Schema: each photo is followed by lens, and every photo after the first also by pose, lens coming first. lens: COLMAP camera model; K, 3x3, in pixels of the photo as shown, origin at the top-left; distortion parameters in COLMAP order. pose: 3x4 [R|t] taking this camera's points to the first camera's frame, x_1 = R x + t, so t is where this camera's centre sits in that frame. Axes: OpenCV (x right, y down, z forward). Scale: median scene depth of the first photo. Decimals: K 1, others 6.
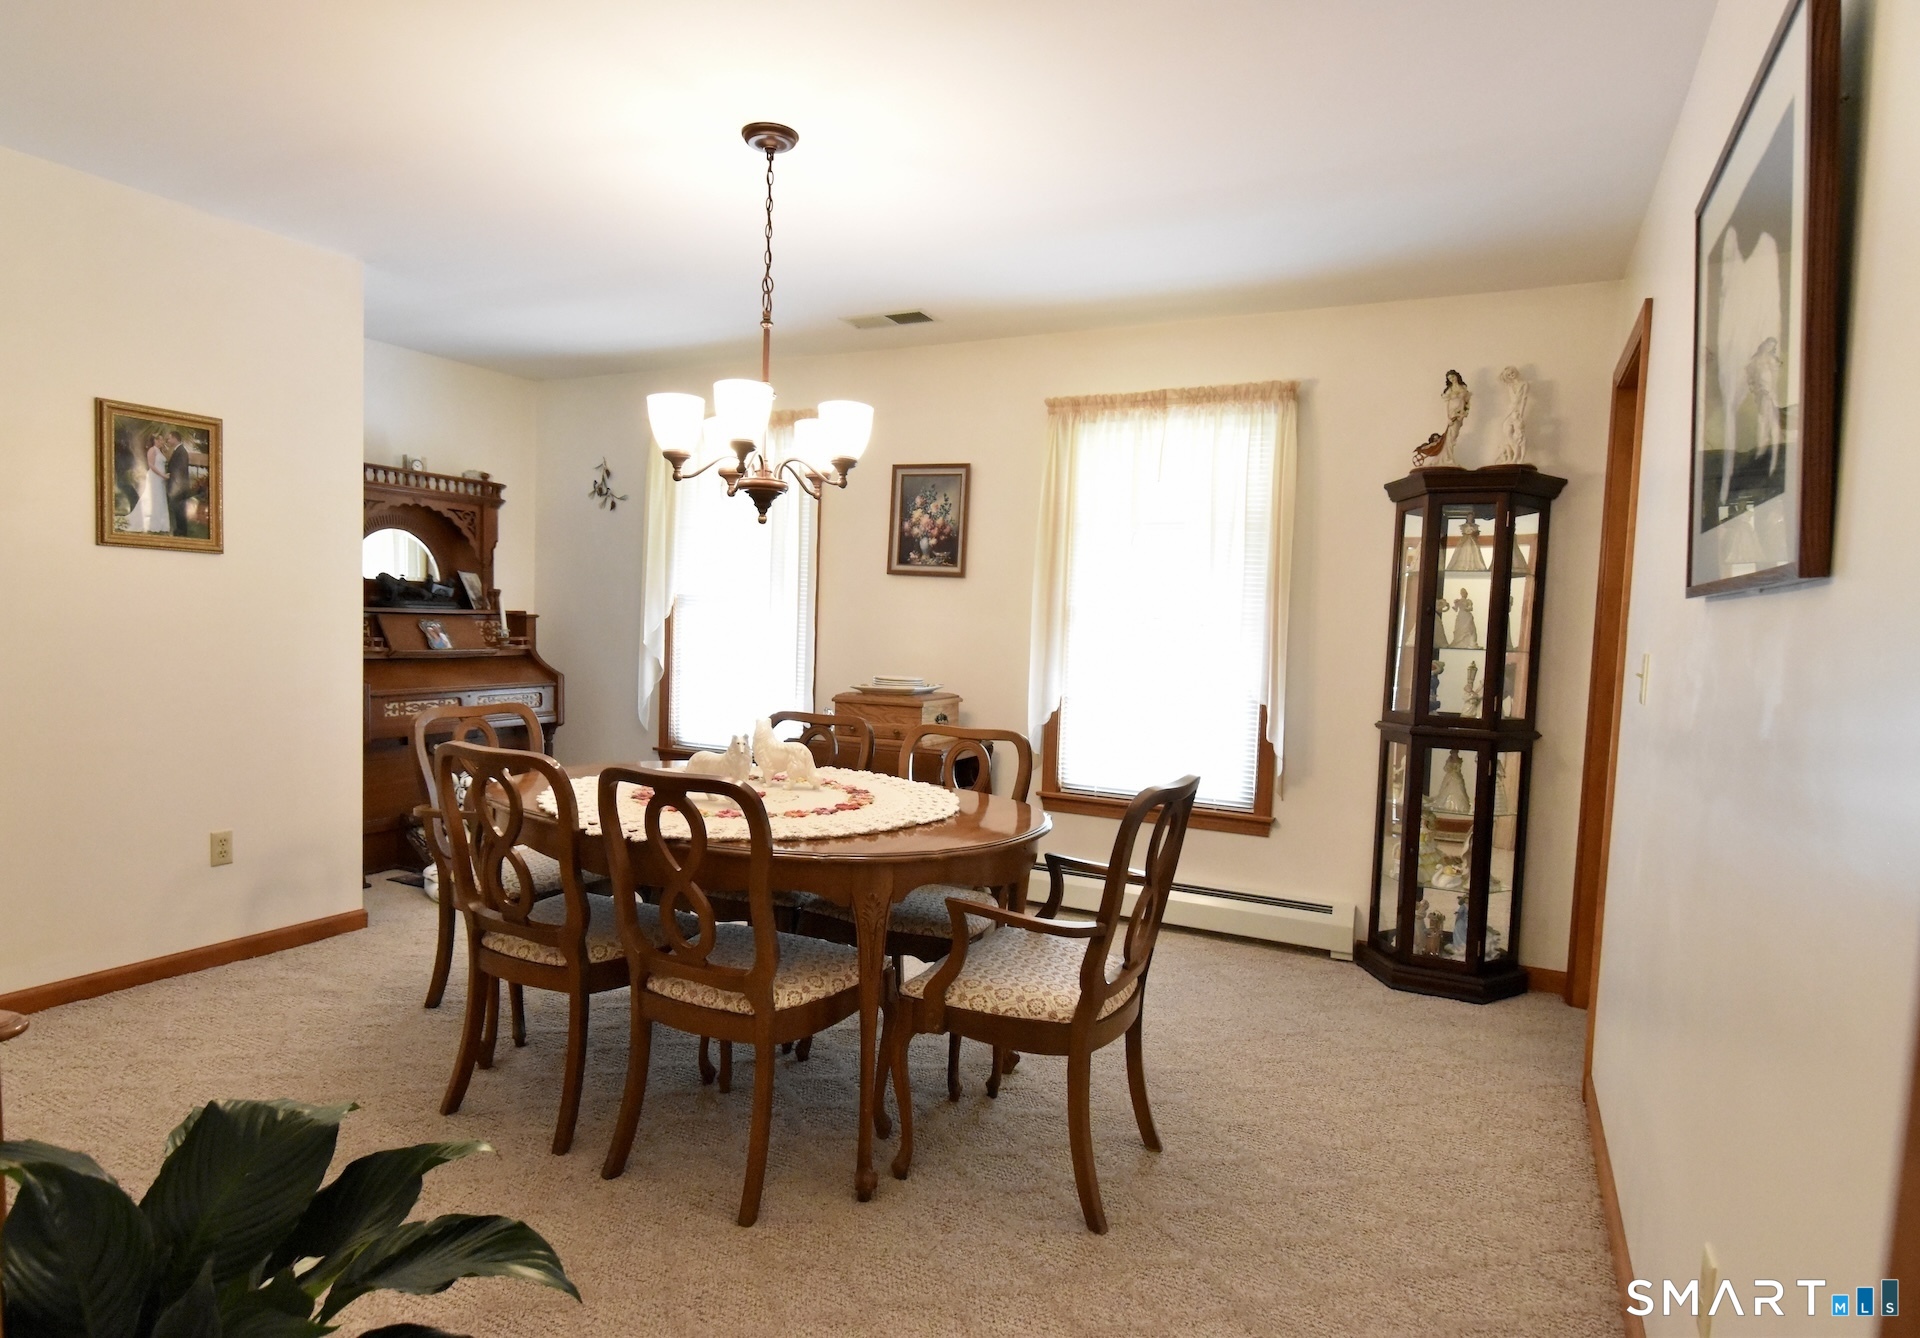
lens RADIAL K [[1099.2, 0, 960.0], [0, 1099.2, 669.0], [0, 0, 1]] dist [-0.051175, 0.000239]
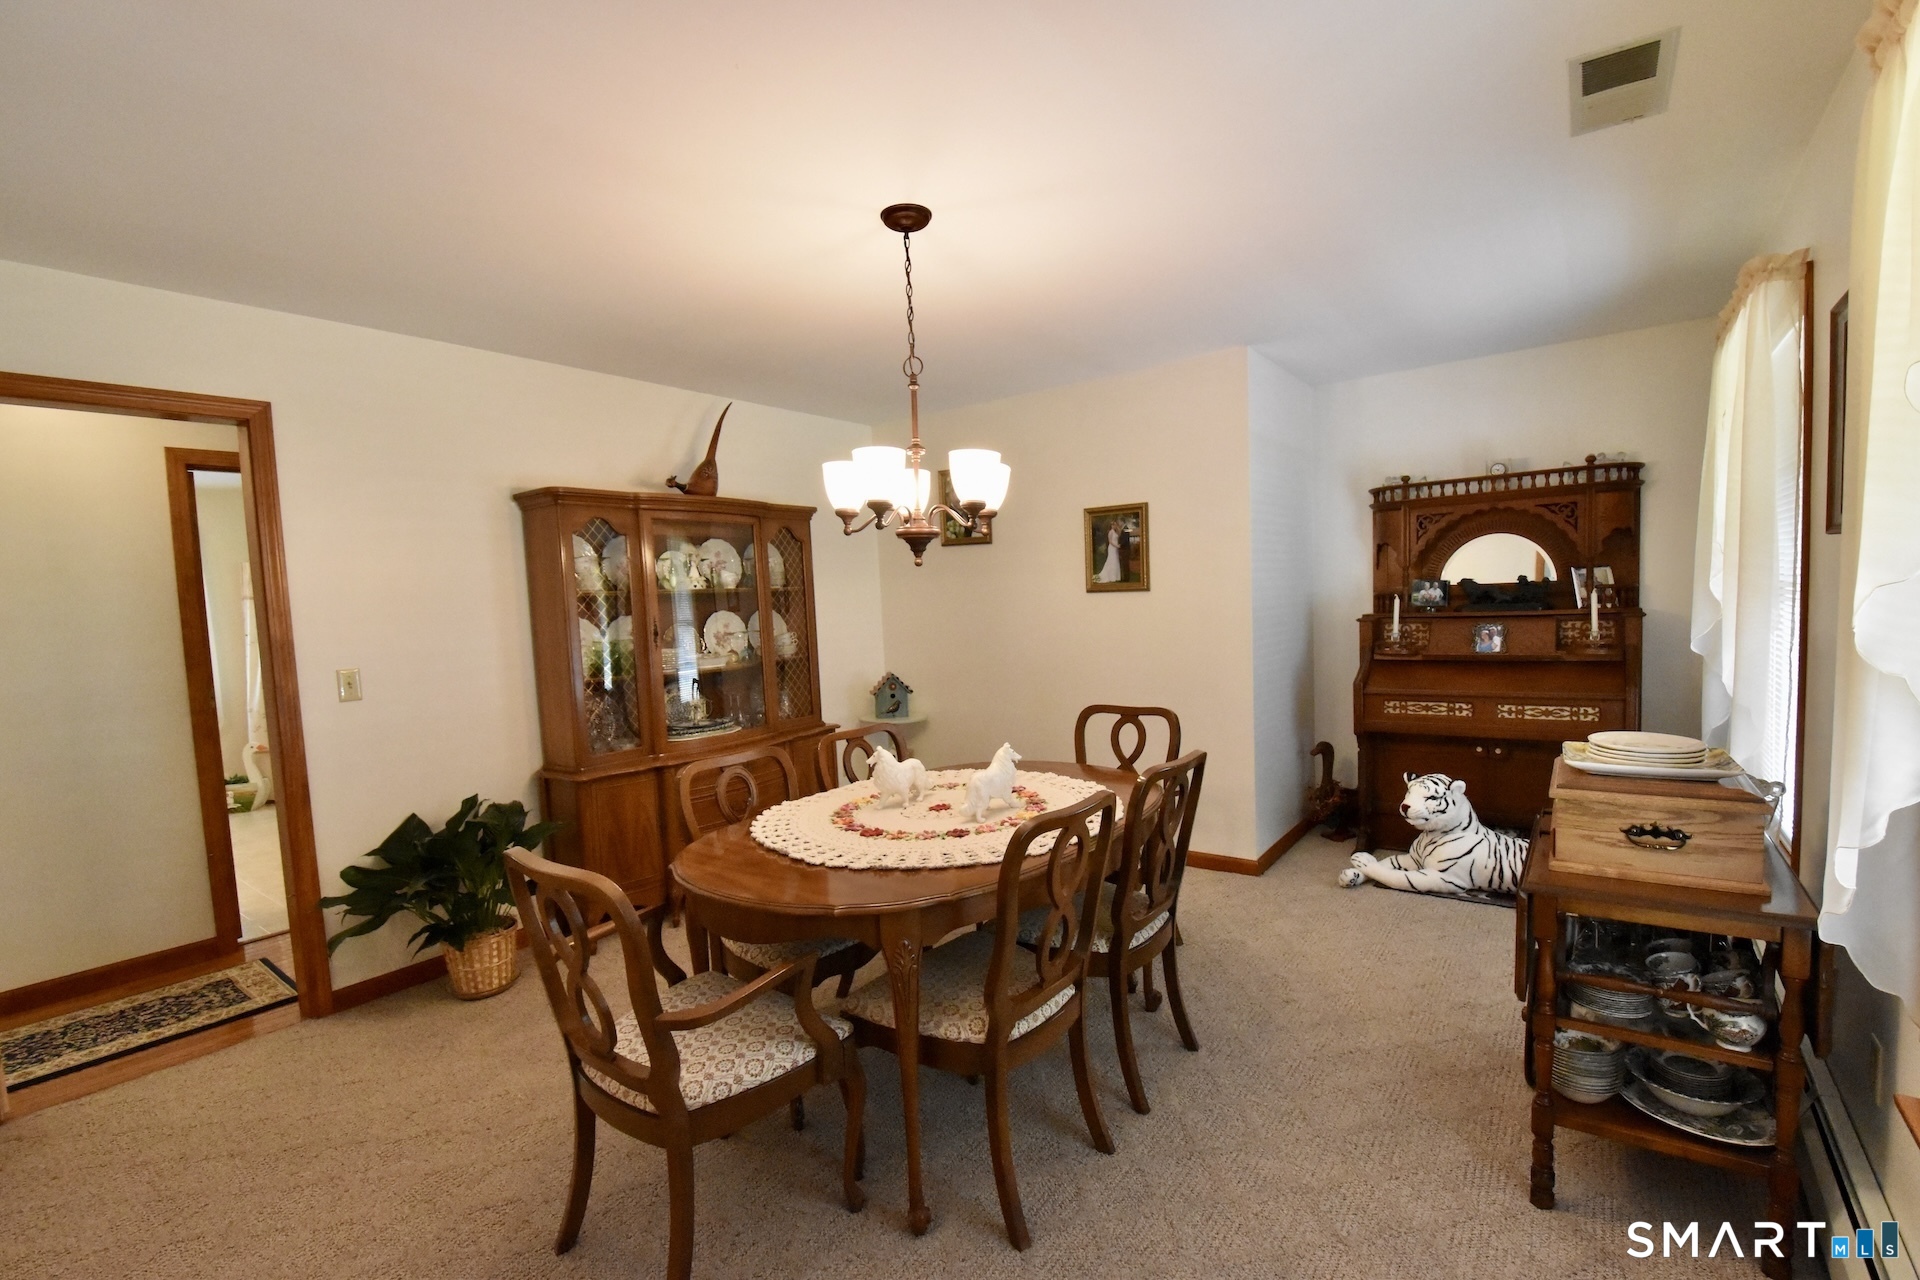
lens RADIAL K [[867.1, 0, 960.0], [0, 867.1, 640.0], [0, 0, 1]] dist [0.002172, -0.008975]
pose [[-0.183099, 0.012505, -0.983015, 0.577526], [-0.008111, 0.999866, 0.014231, -0.057768], [0.983061, 0.010579, -0.182973, 1.013948]]
